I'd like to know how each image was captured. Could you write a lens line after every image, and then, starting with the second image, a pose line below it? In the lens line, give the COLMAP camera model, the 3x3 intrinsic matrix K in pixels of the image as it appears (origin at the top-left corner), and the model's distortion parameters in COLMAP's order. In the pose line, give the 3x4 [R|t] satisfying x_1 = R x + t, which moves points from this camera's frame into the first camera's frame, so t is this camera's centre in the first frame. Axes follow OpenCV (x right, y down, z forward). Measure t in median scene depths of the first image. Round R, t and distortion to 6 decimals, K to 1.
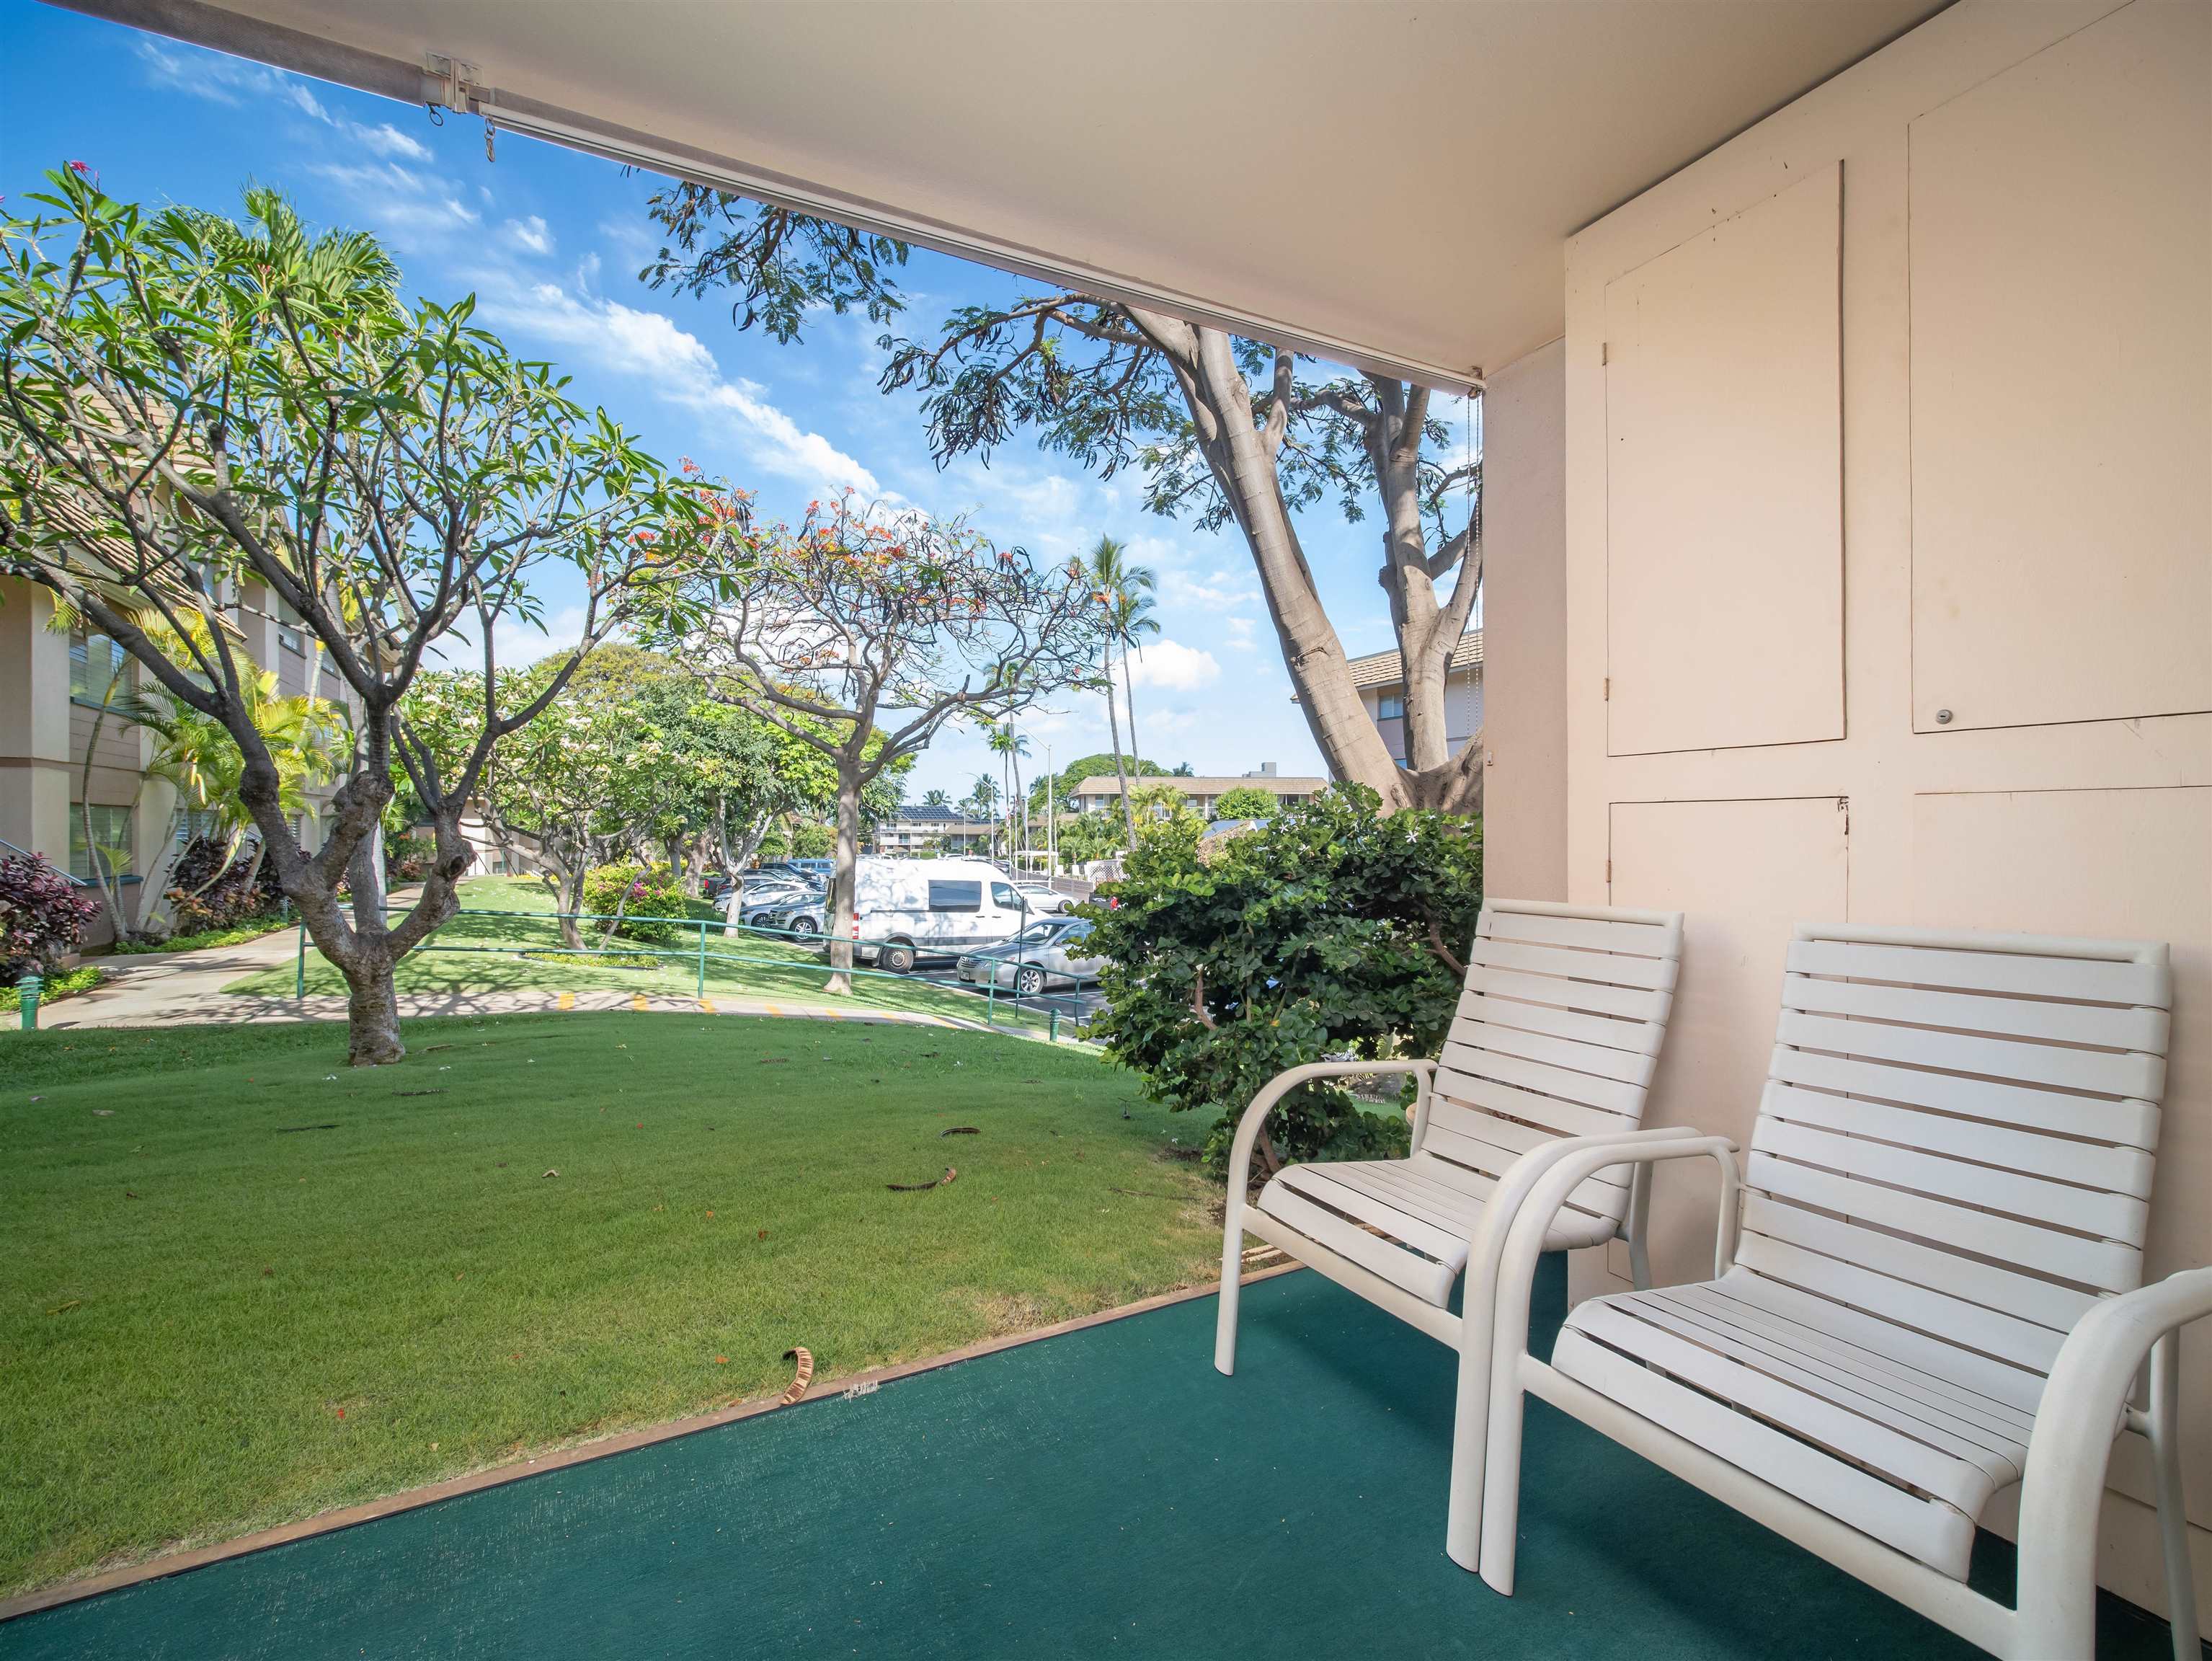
lens RADIAL K [[991.8, 0, 1112.1], [0, 991.8, 813.1], [0, 0, 1]] dist [-0.000675, -0.001011]
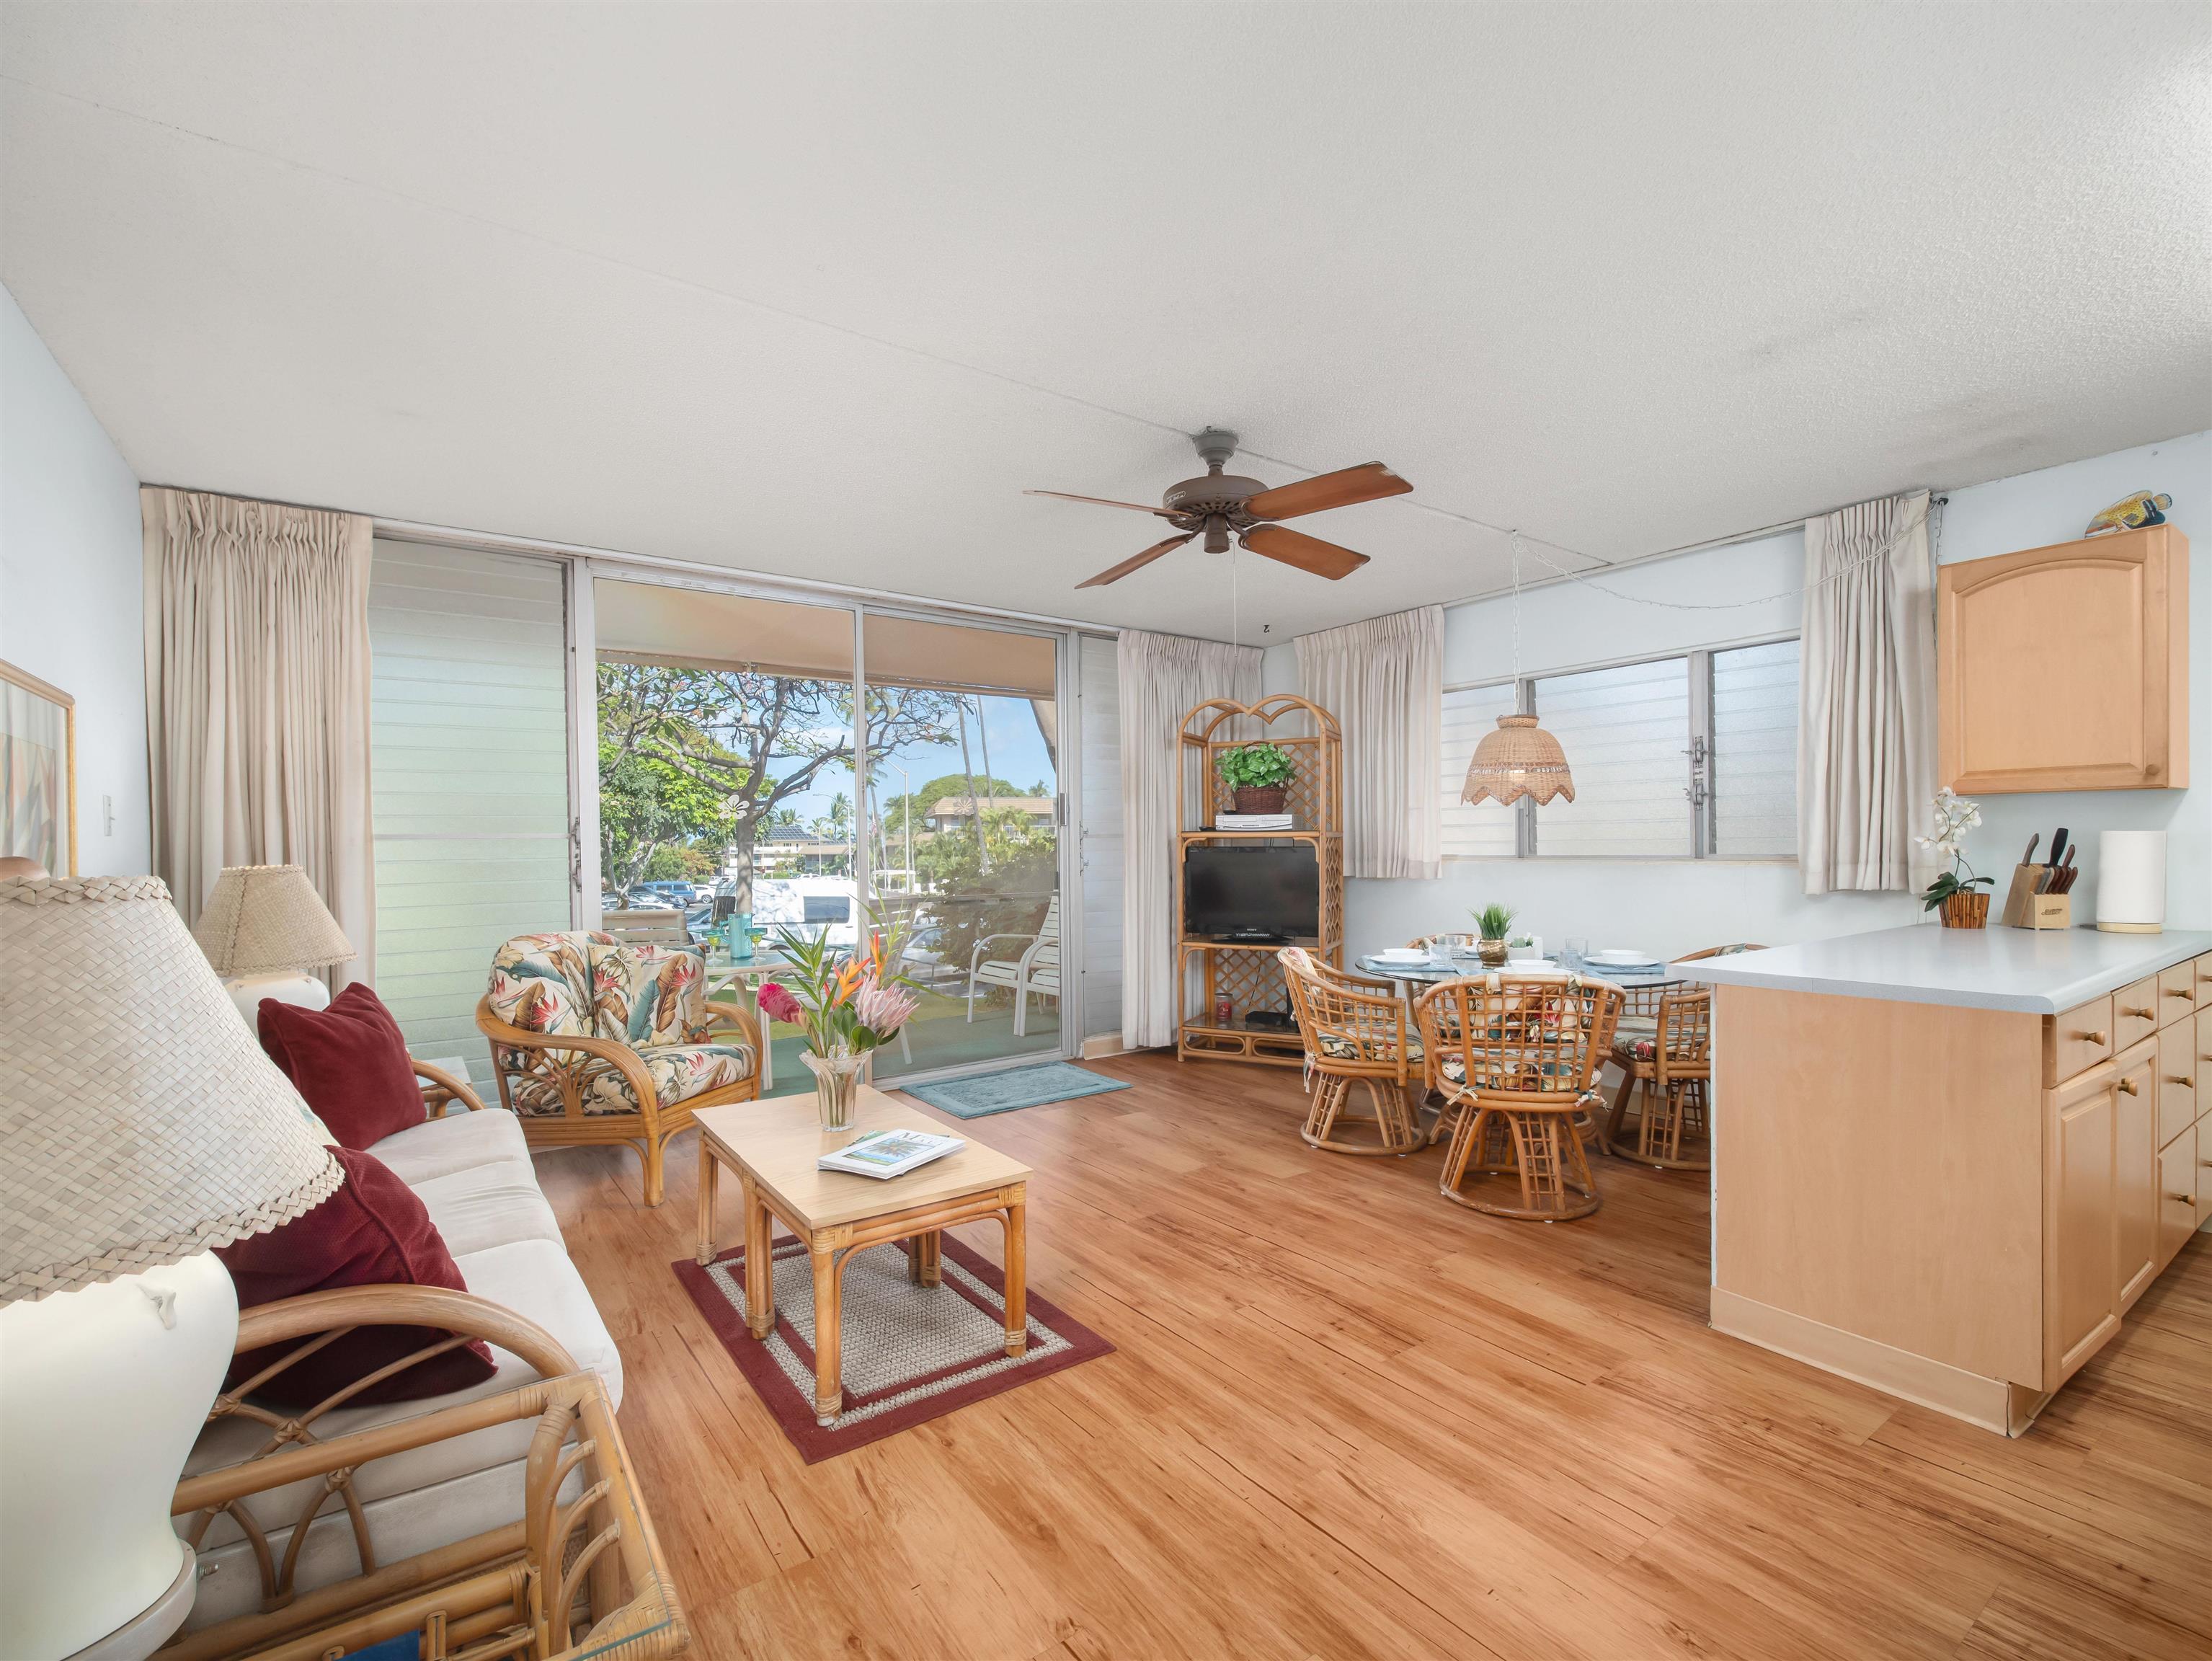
lens RADIAL K [[991.8, 0, 1112.1], [0, 991.8, 813.1], [0, 0, 1]] dist [-0.000675, -0.001011]
pose [[0.989847, -0.008625, 0.141872, 0.016208], [0.010991, 0.999813, -0.015907, -0.012578], [-0.141708, 0.017305, 0.989757, -0.328372]]
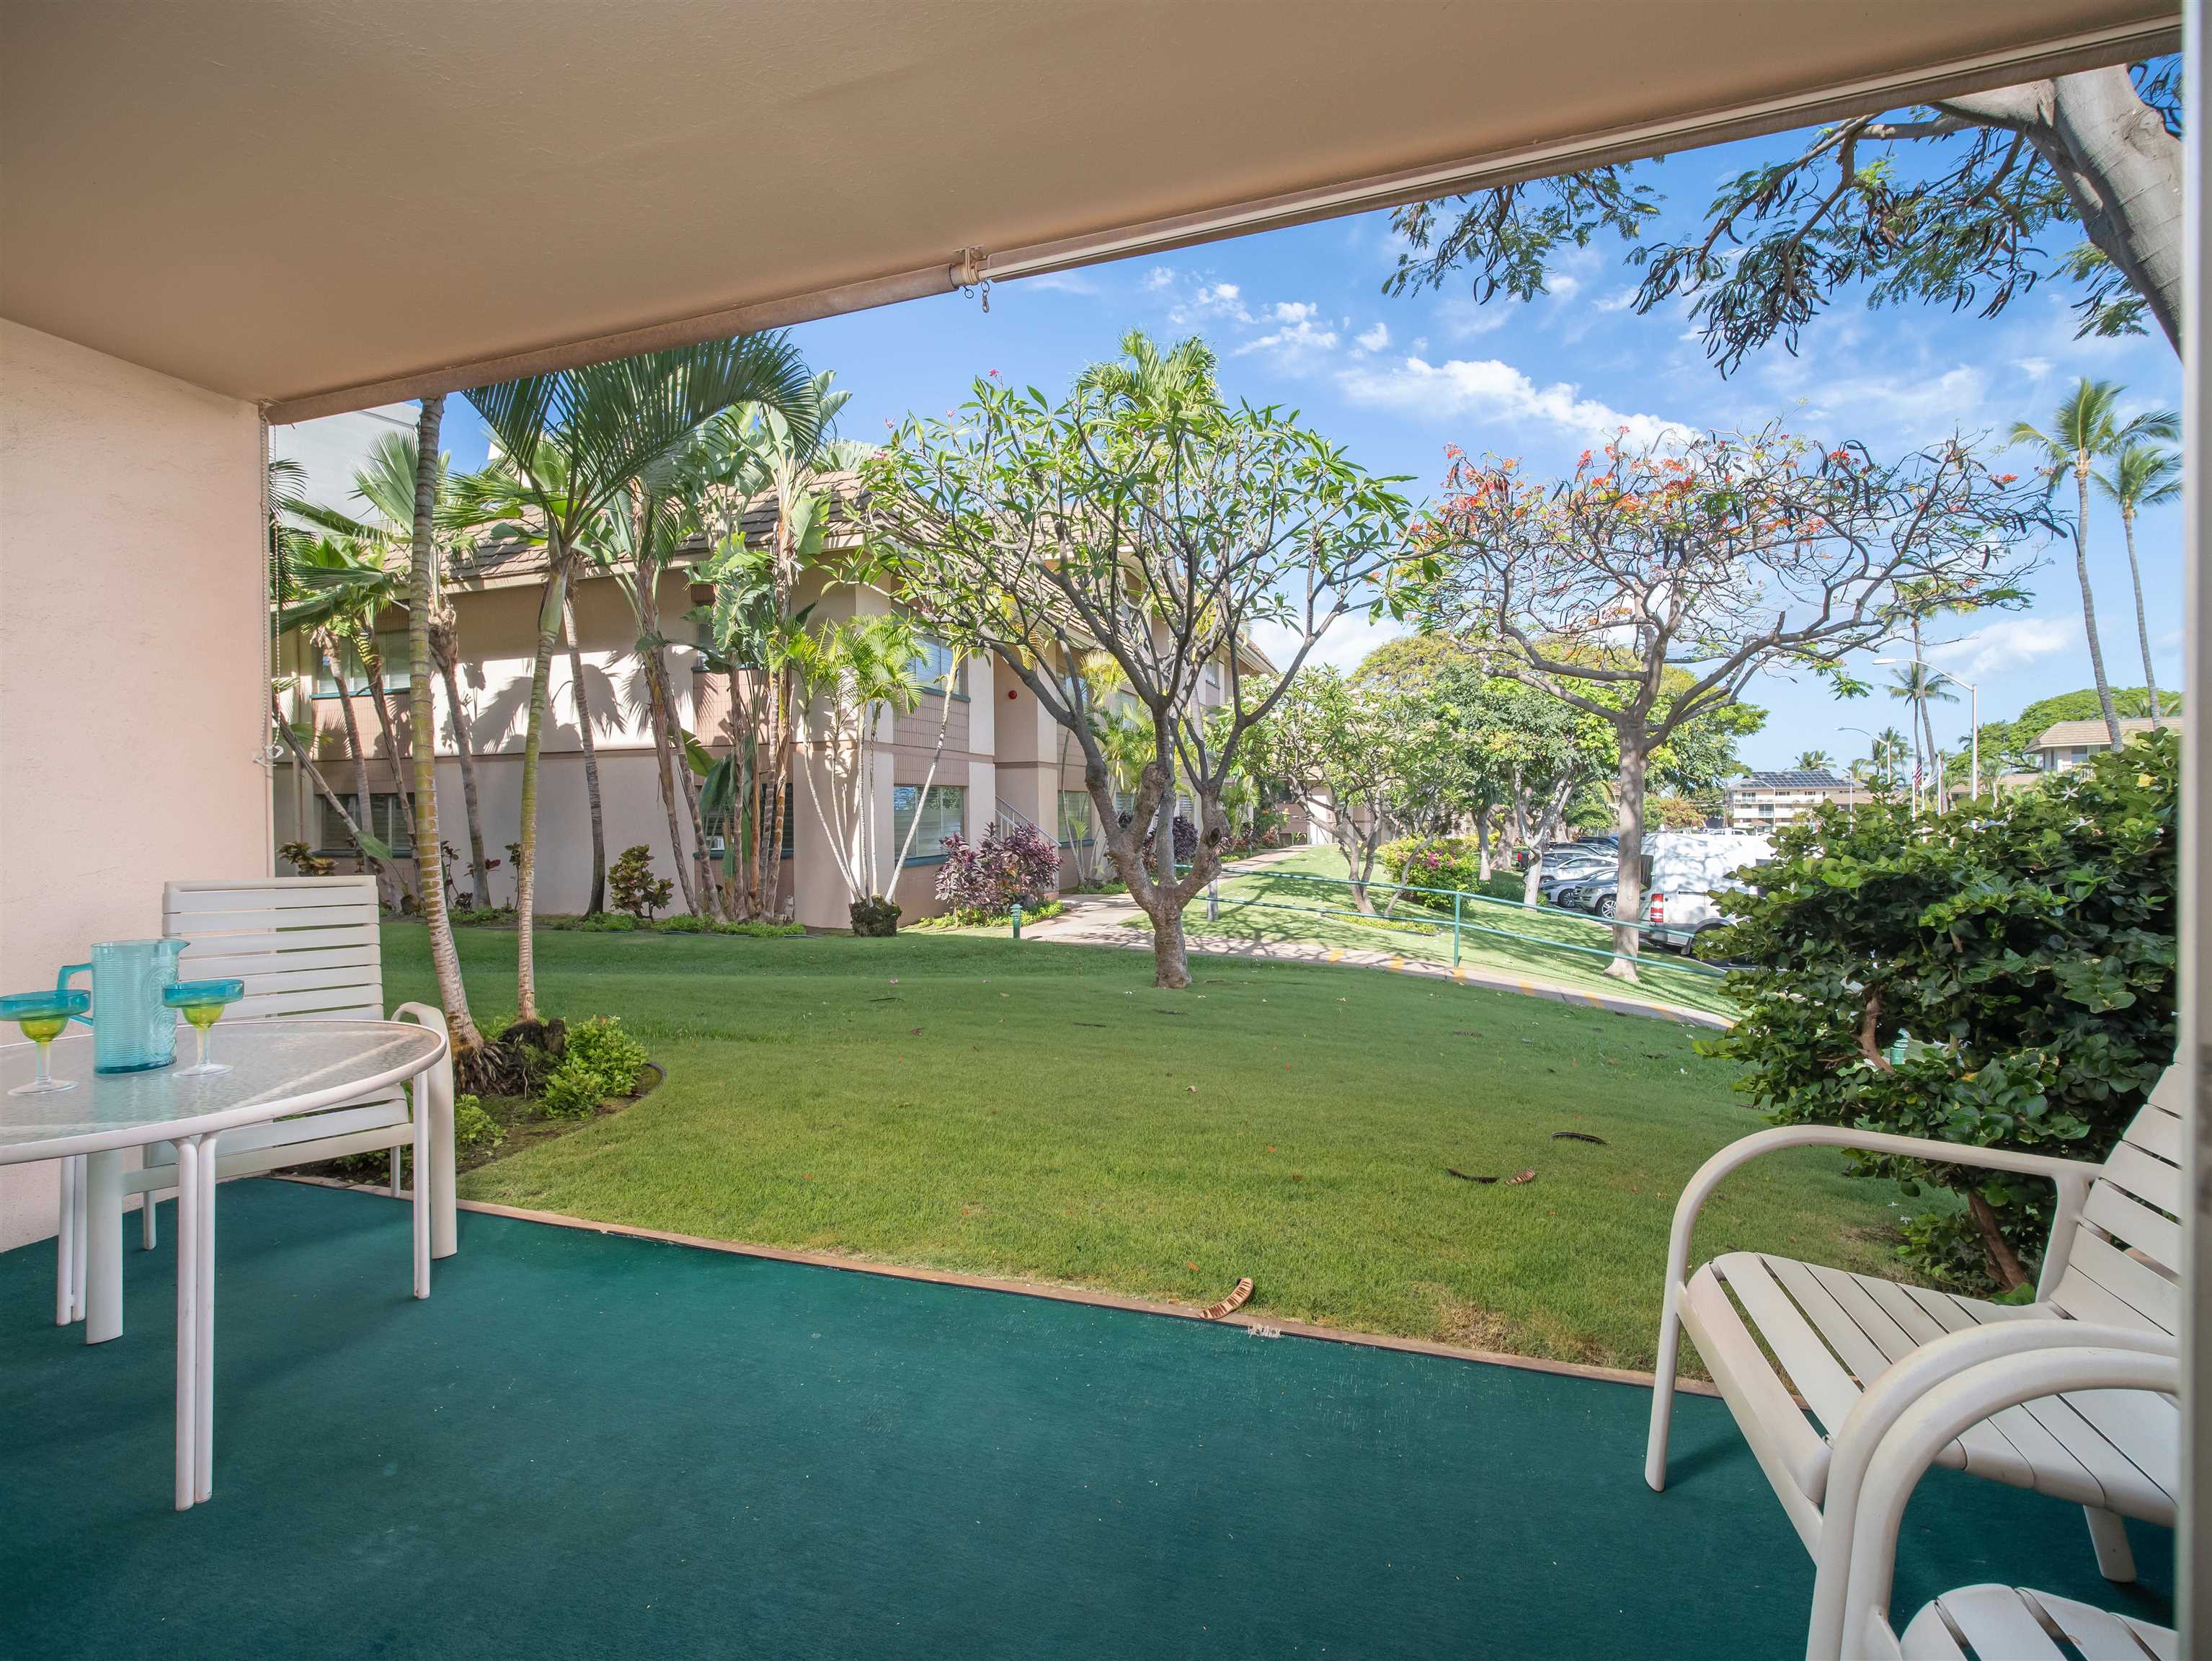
lens RADIAL K [[983.7, 0, 1101.2], [0, 983.7, 799.6], [0, 0, 1]] dist [-0.001213, -0.001454]
pose [[0.692534, -0.014636, -0.721237, 0.051663], [0.024359, 0.999698, 0.003103, 0.000444], [0.720974, -0.019717, 0.692682, 0.020223]]
